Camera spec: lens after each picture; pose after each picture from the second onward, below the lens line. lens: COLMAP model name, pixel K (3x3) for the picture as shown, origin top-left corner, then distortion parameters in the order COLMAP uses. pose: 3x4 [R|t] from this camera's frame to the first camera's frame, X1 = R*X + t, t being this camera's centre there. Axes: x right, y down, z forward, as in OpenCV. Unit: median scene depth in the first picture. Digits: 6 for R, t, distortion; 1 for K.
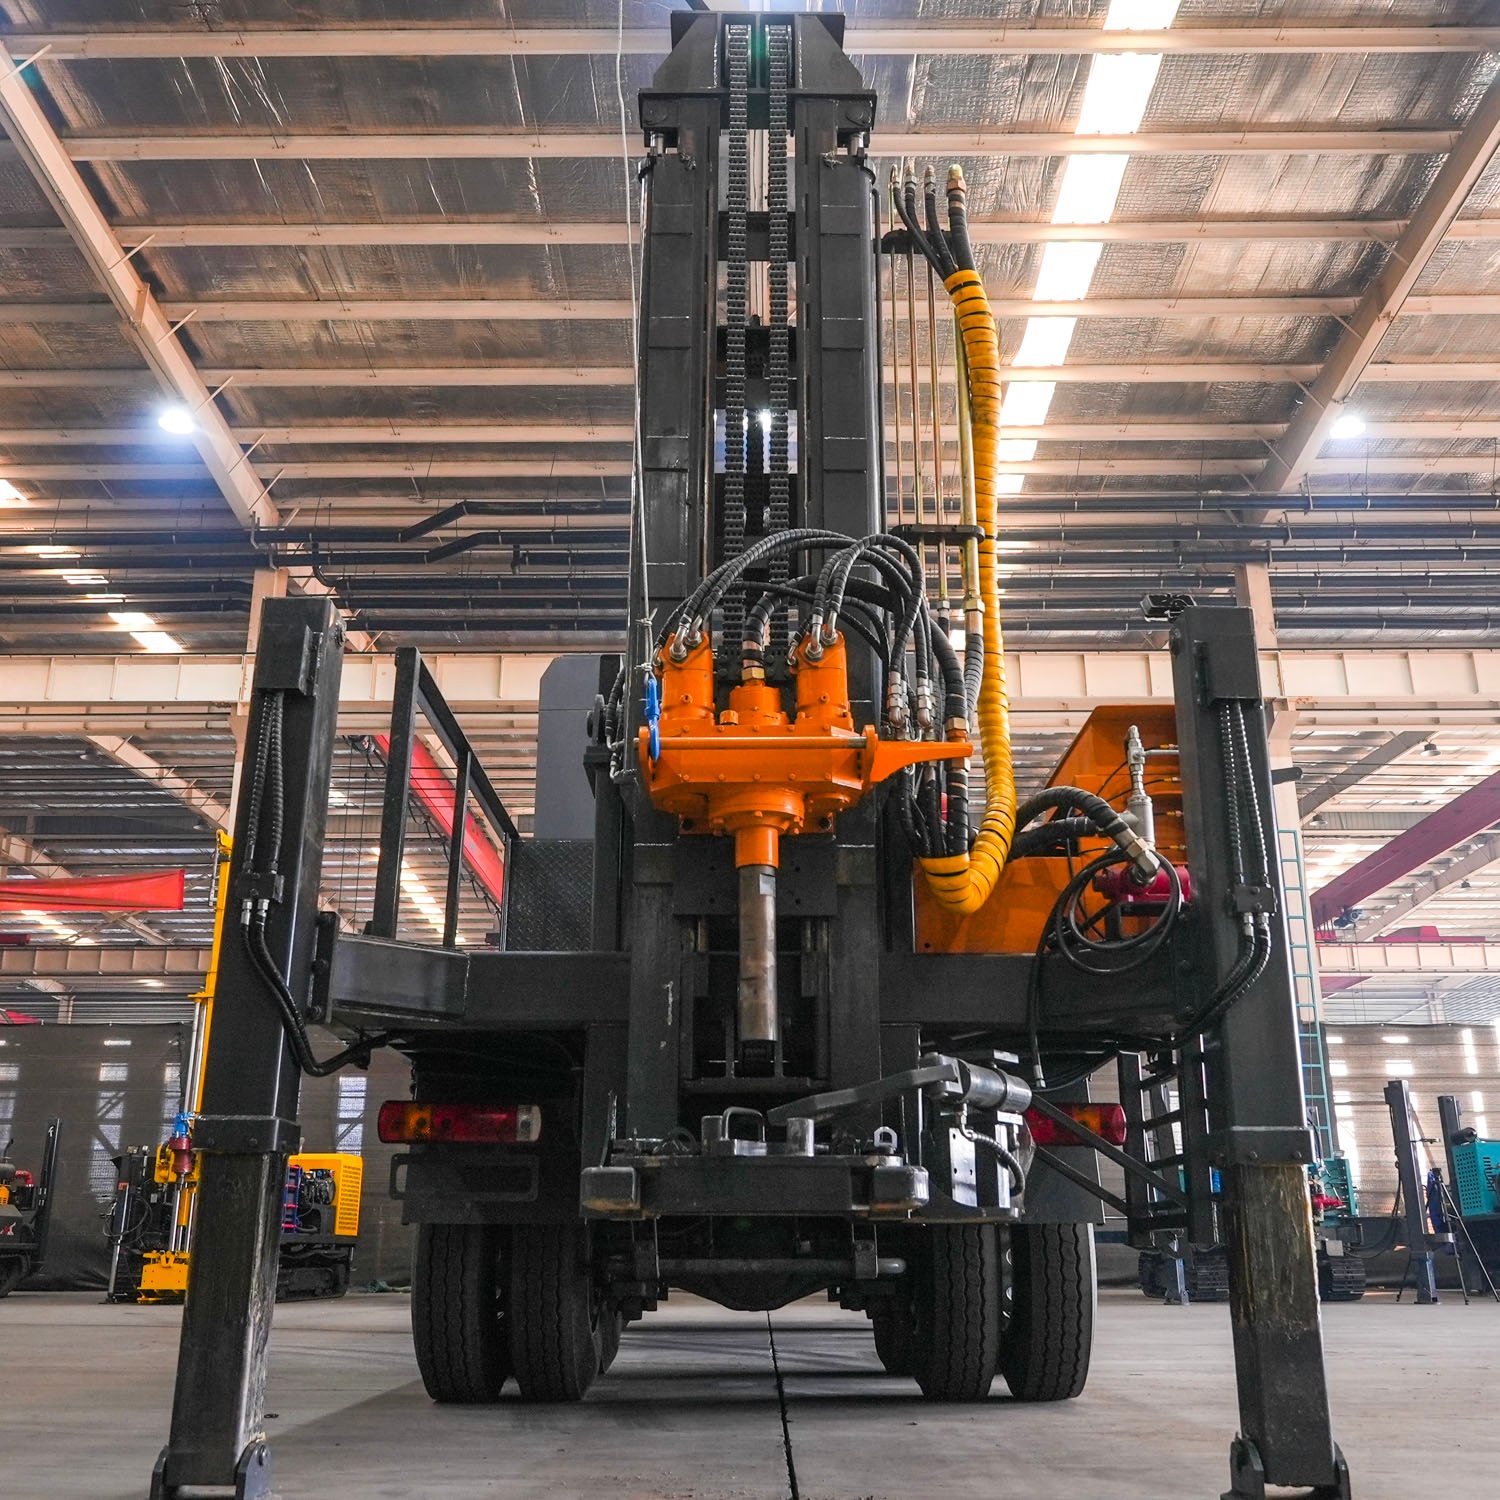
lens RADIAL K [[1532.3, 0, 750.0], [0, 1532.3, 750.0], [0, 0, 1]] dist [-0.016630, -0.003658]
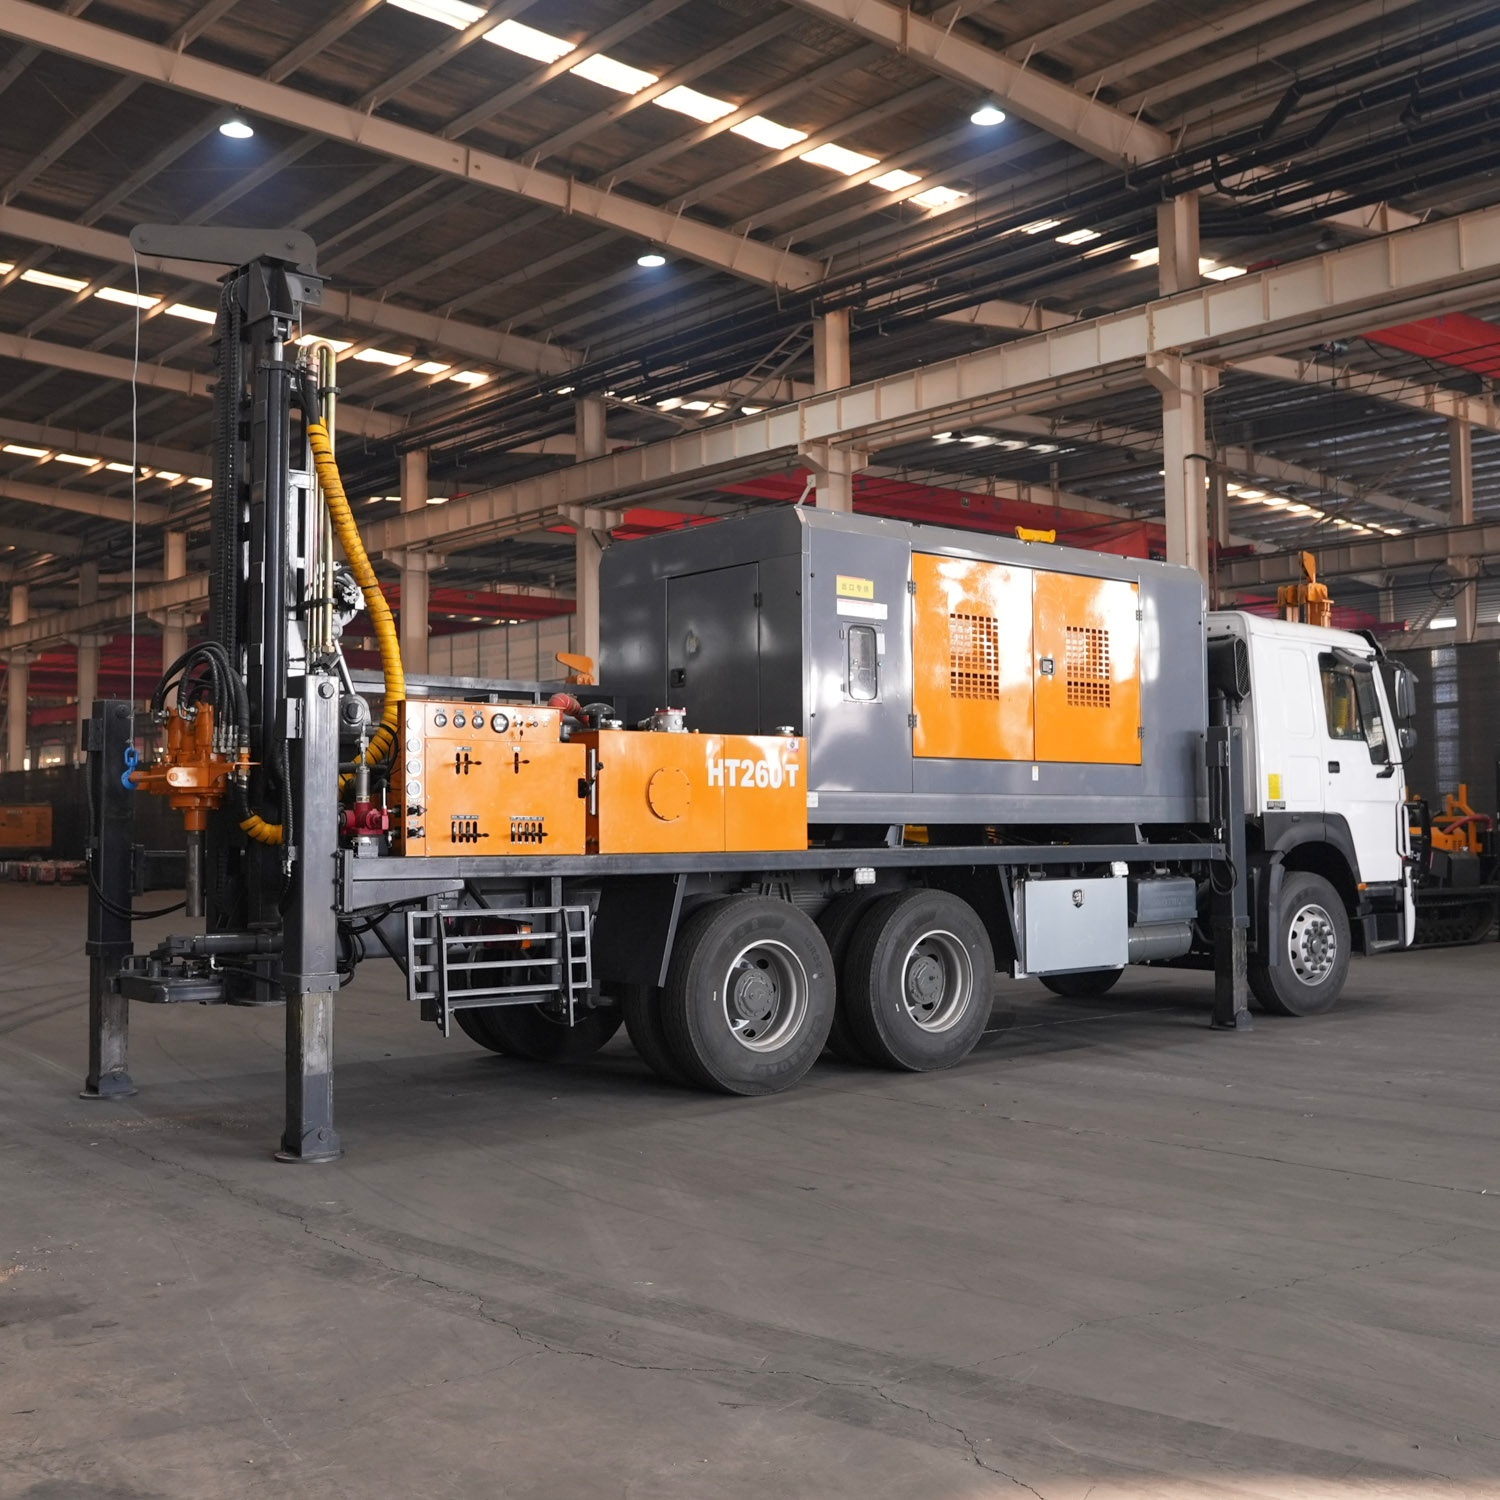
lens RADIAL K [[1536.3, 0, 750.0], [0, 1536.3, 750.0], [0, 0, 1]] dist [-0.015362, -0.021886]
pose [[0.686788, -0.028841, -0.726286, 0.257868], [0.219031, 0.960978, 0.168958, 0.001930], [0.693071, -0.275118, 0.666305, 0.025958]]
